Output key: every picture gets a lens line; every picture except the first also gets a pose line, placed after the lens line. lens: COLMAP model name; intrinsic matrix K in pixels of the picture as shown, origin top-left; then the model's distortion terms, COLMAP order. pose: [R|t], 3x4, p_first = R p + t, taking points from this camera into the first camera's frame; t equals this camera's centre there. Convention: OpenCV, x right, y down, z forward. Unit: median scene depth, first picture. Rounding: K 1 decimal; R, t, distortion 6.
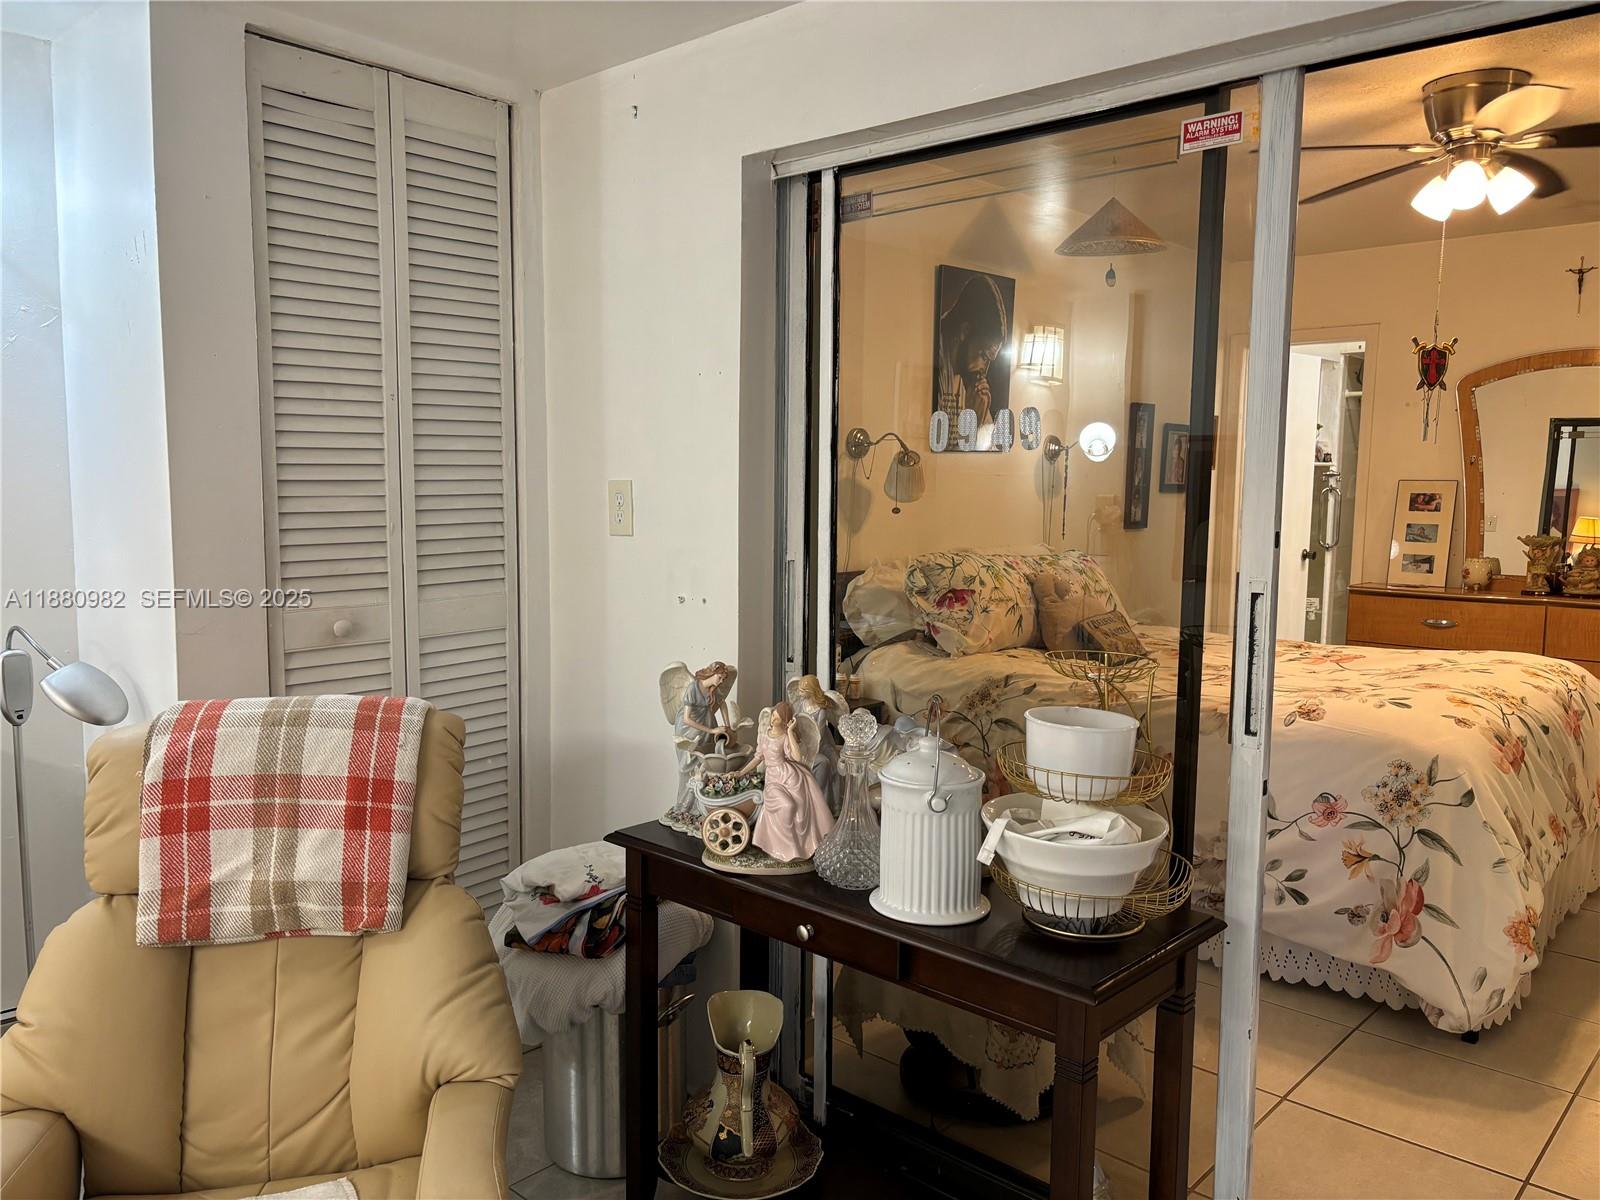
lens RADIAL K [[1207.9, 0, 790.2], [0, 1207.9, 602.5], [0, 0, 1]] dist [0.051837, -0.057546]
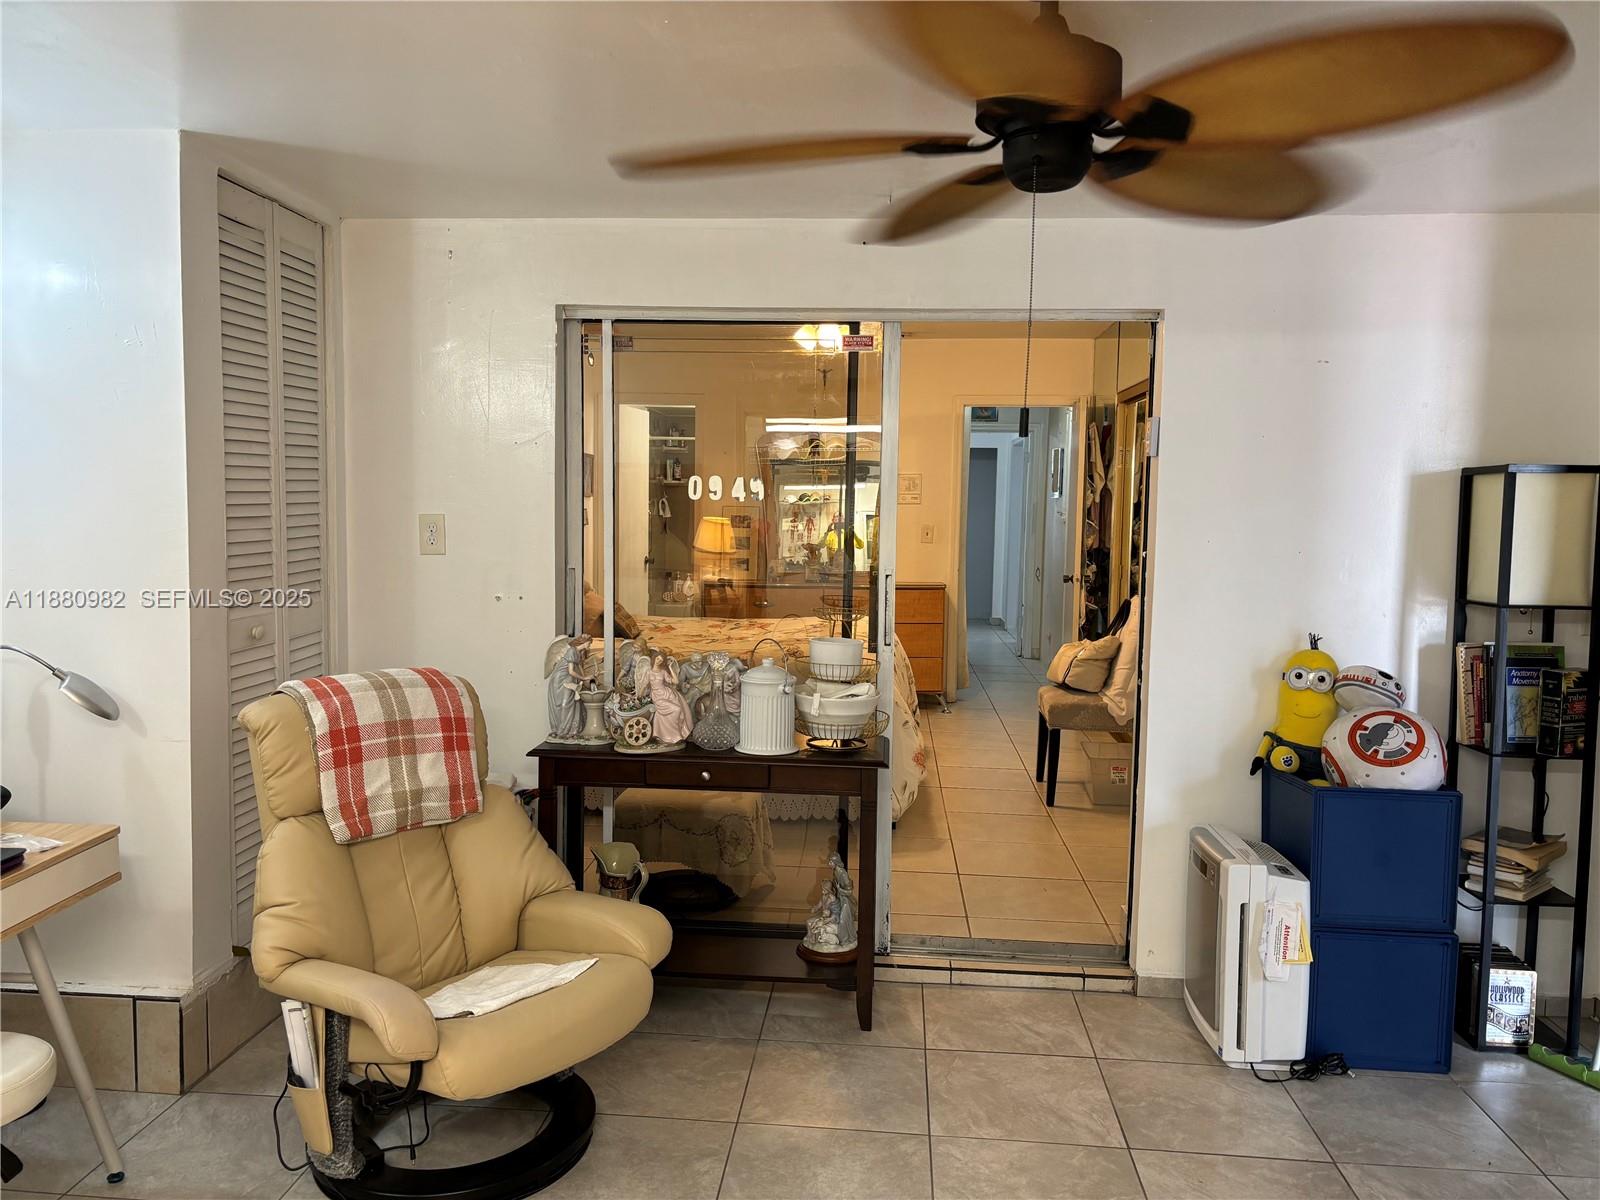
lens RADIAL K [[1207.9, 0, 805.4], [0, 1207.9, 596.1], [0, 0, 1]] dist [0.051837, -0.057546]
pose [[0.778774, -0.045436, 0.625656, -0.948412], [0.055131, 0.998472, 0.003888, 0.012270], [-0.624877, 0.031465, 0.780089, -0.462225]]
